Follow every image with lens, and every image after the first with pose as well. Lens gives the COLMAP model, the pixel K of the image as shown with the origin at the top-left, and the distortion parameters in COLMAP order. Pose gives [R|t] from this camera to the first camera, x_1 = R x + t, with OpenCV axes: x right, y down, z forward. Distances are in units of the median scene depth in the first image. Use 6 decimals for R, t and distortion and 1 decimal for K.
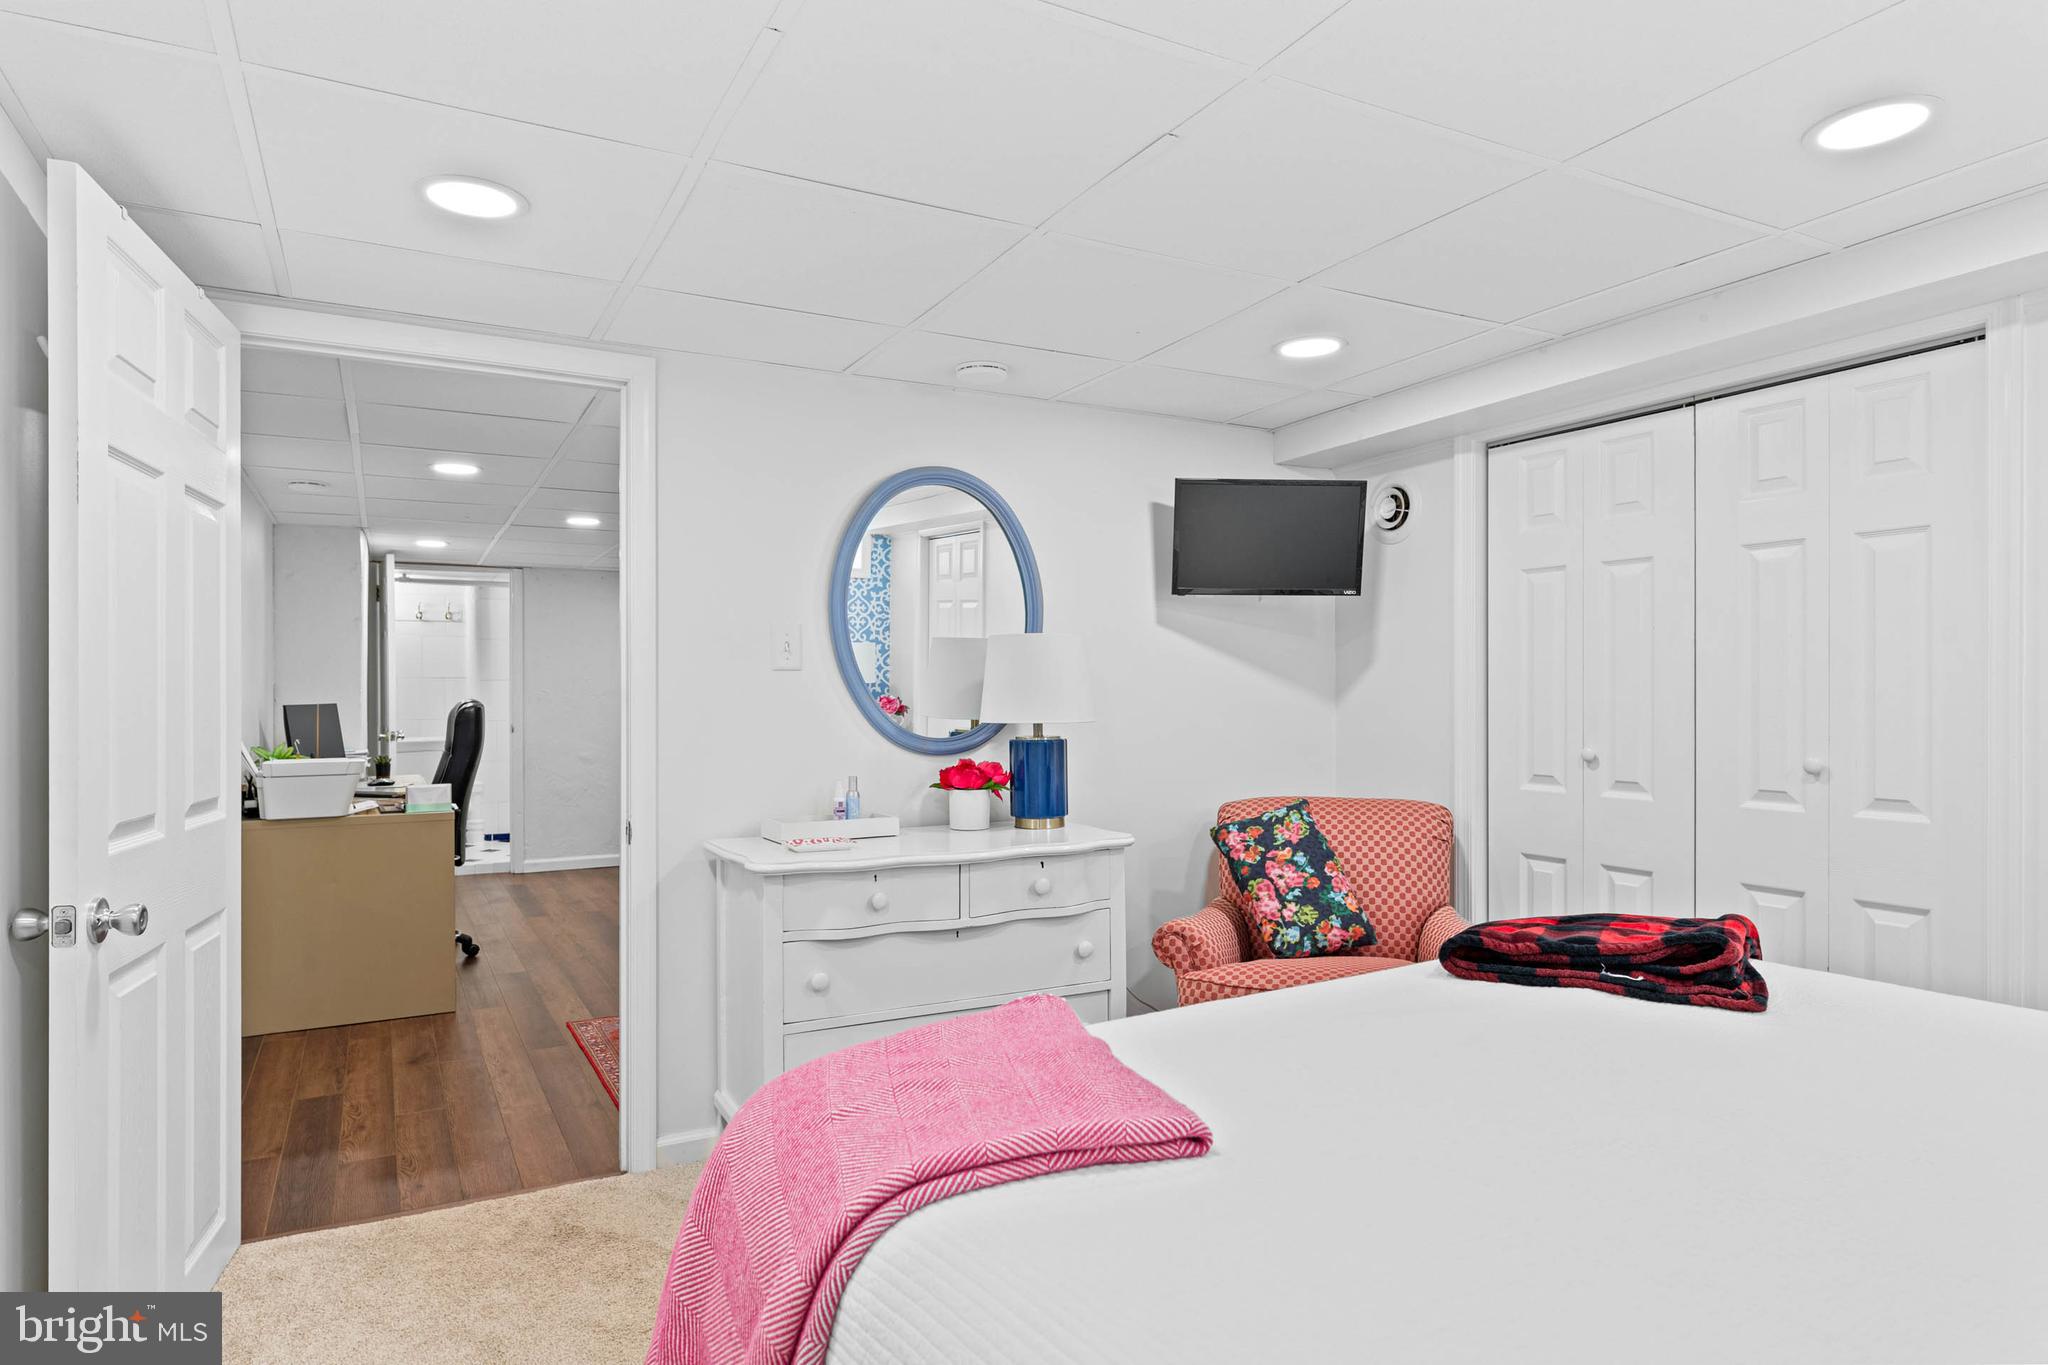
lens RADIAL K [[1203.3, 0, 1024.0], [0, 1203.3, 682.5], [0, 0, 1]] dist [0.007625, 0.000752]
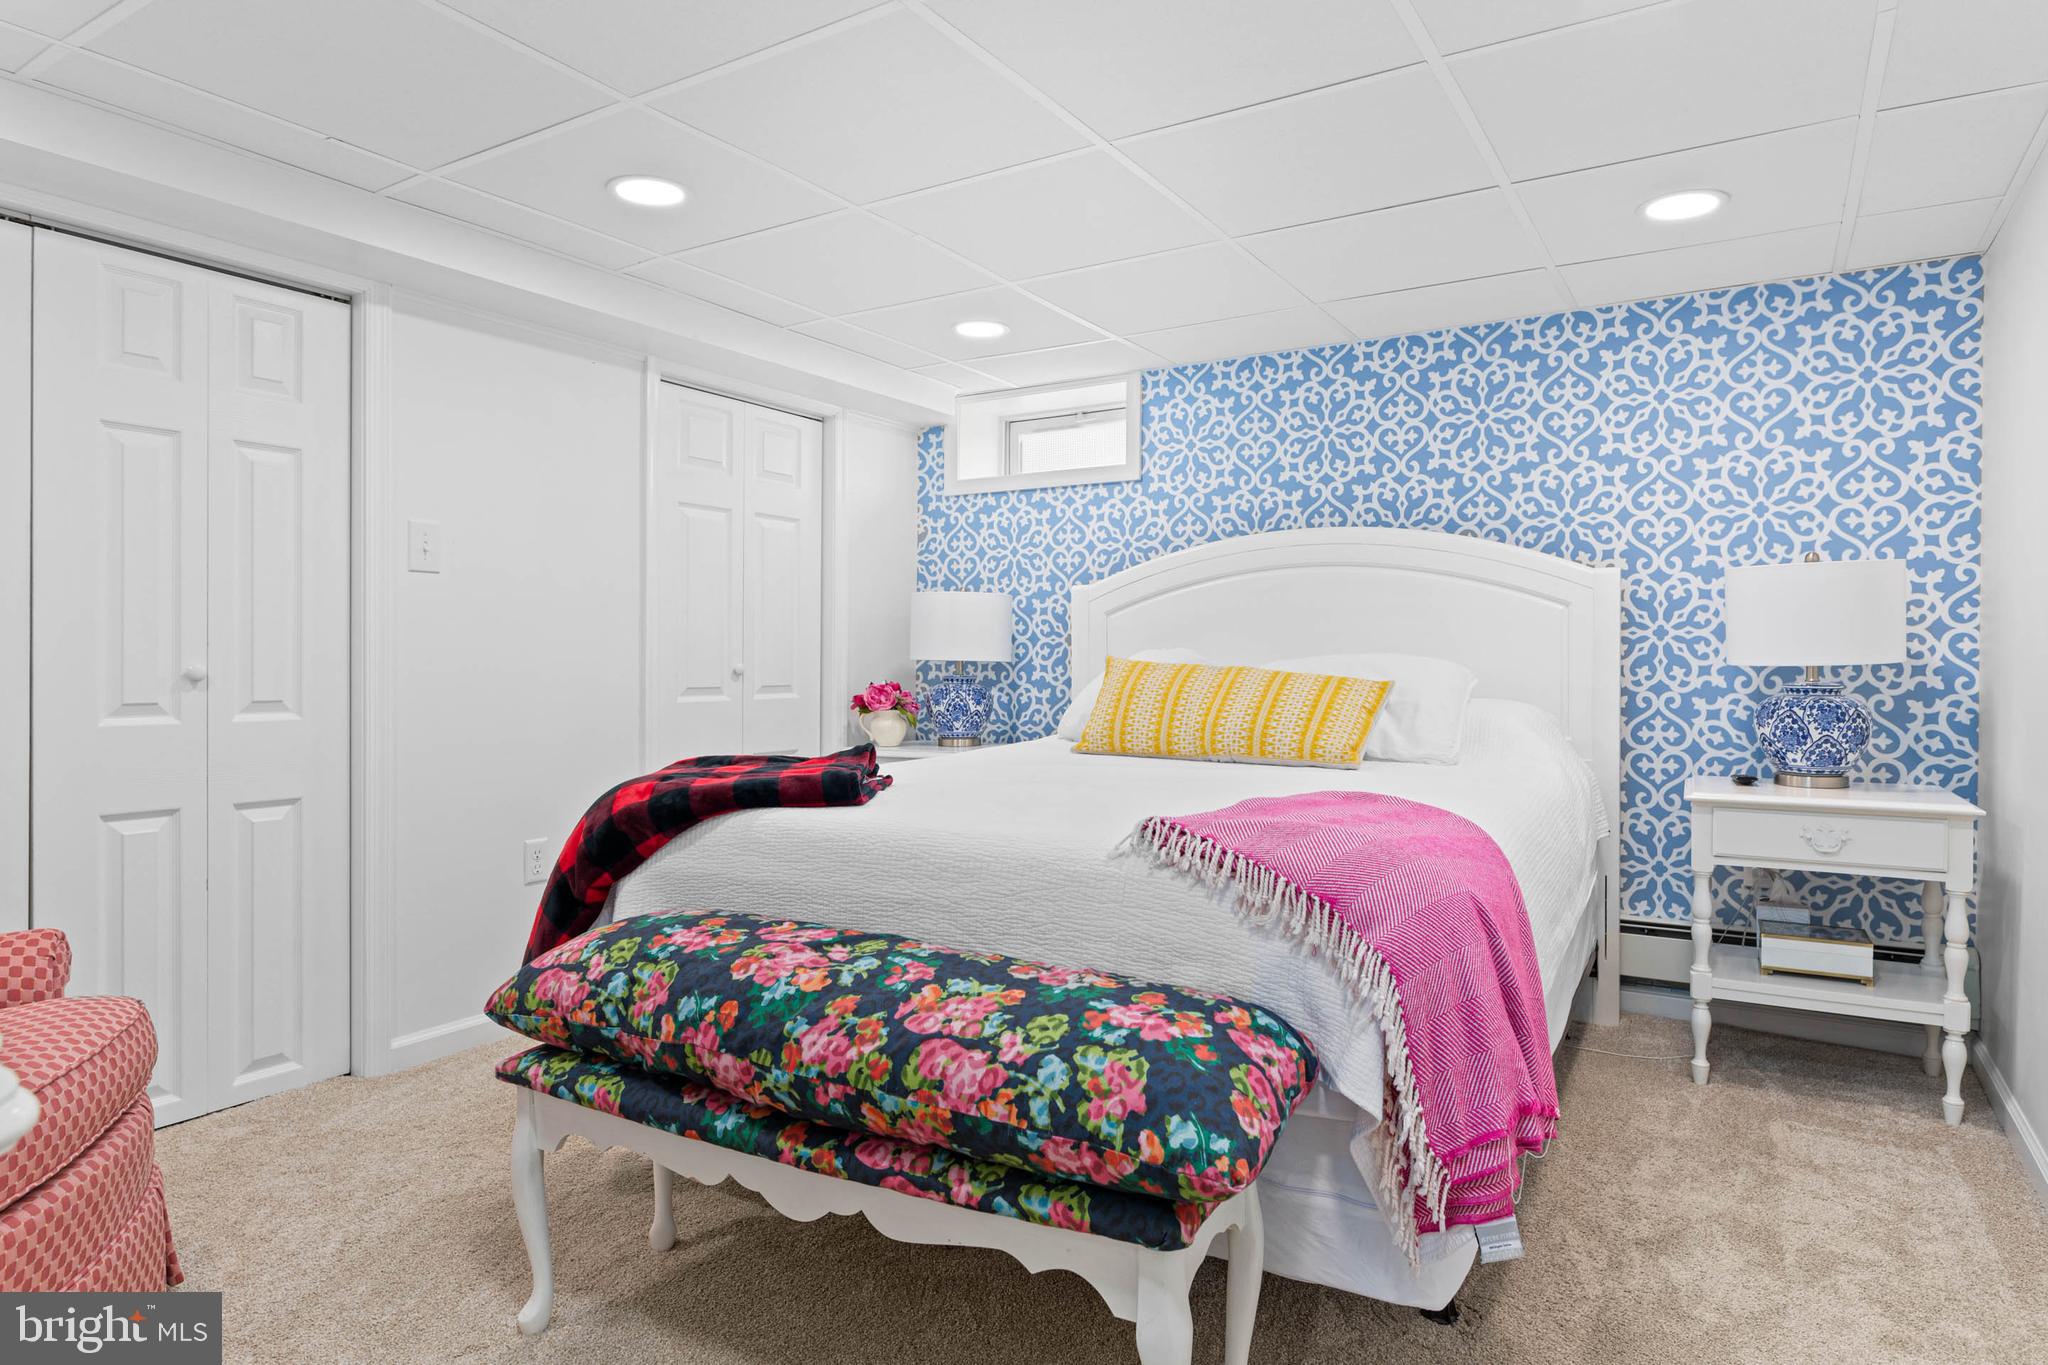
lens RADIAL K [[1203.3, 0, 1024.0], [0, 1203.3, 682.5], [0, 0, 1]] dist [0.007625, 0.000752]
pose [[-0.501855, -0.024510, 0.864604, -0.530396], [-0.021106, 0.999648, 0.016088, 0.049560], [-0.864694, -0.010174, -0.502196, 0.963224]]
